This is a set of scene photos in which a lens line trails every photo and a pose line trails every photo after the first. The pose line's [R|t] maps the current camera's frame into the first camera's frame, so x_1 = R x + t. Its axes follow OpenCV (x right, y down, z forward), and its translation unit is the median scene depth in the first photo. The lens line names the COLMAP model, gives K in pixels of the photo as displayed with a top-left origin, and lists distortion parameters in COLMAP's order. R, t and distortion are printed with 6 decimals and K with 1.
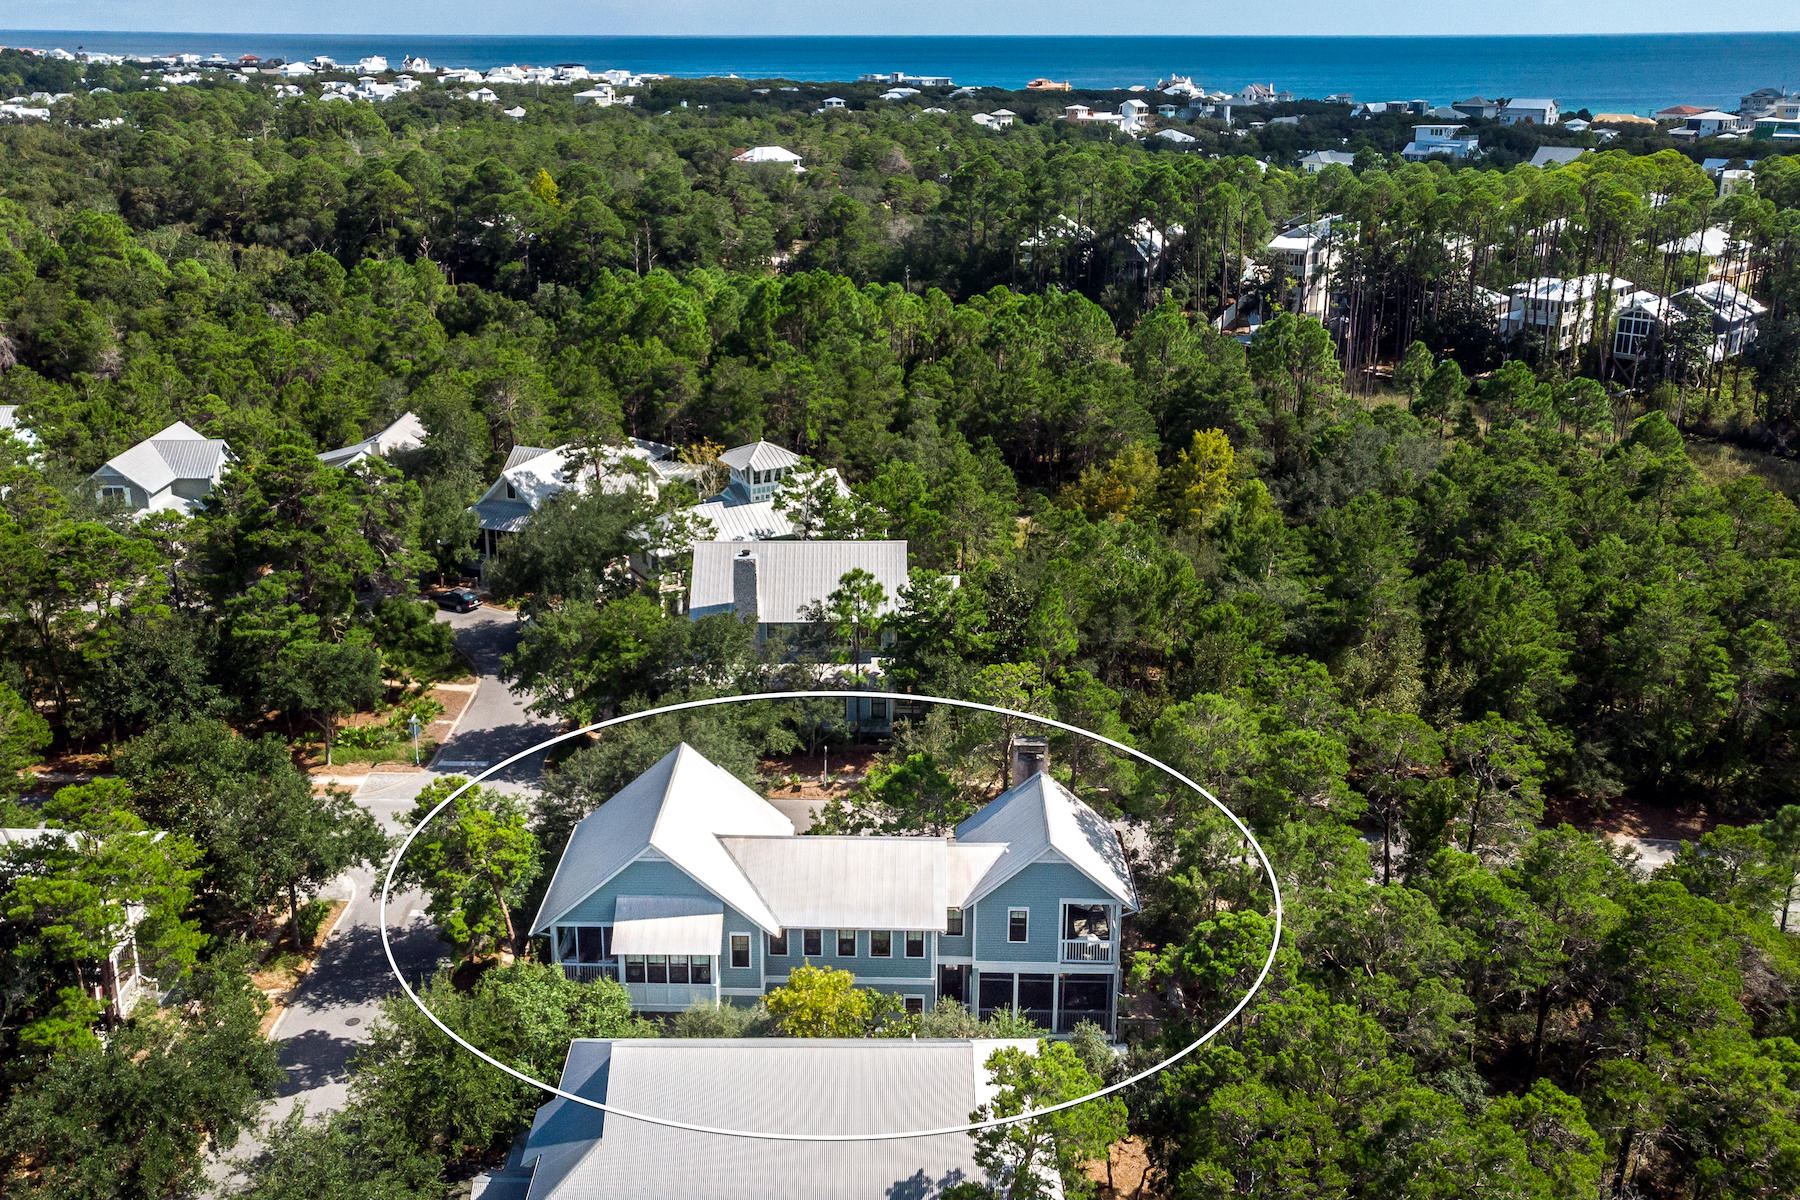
lens RADIAL K [[1468.1, 0, 906.4], [0, 1468.1, 507.5], [0, 0, 1]] dist [-0.006501, -0.005462]
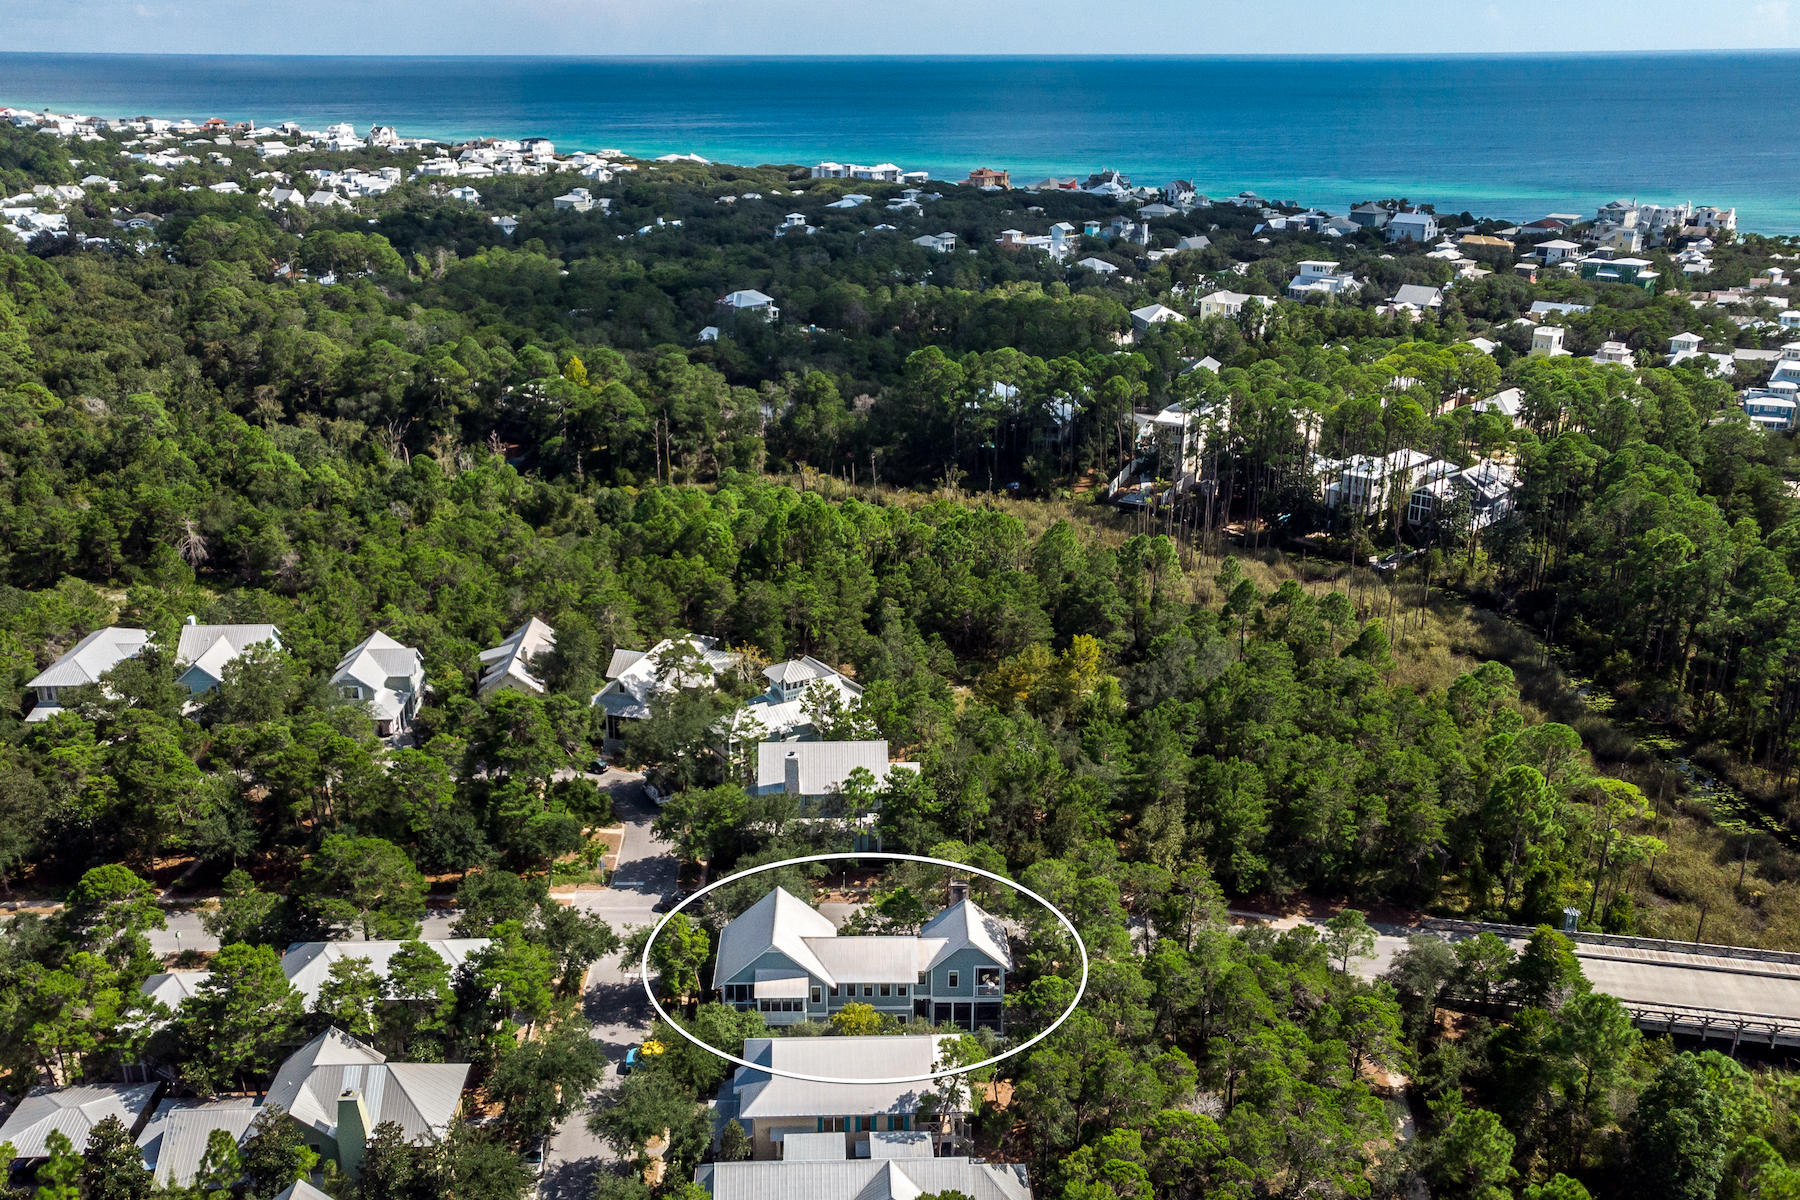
lens RADIAL K [[1476.0, 0, 900.0], [0, 1476.0, 600.0], [0, 0, 1]] dist [-0.000089, -0.019317]
pose [[0.999457, -0.012545, 0.030467, -0.037684], [0.010811, 0.998349, 0.056419, -0.252441], [-0.031125, -0.056059, 0.997942, -0.714196]]
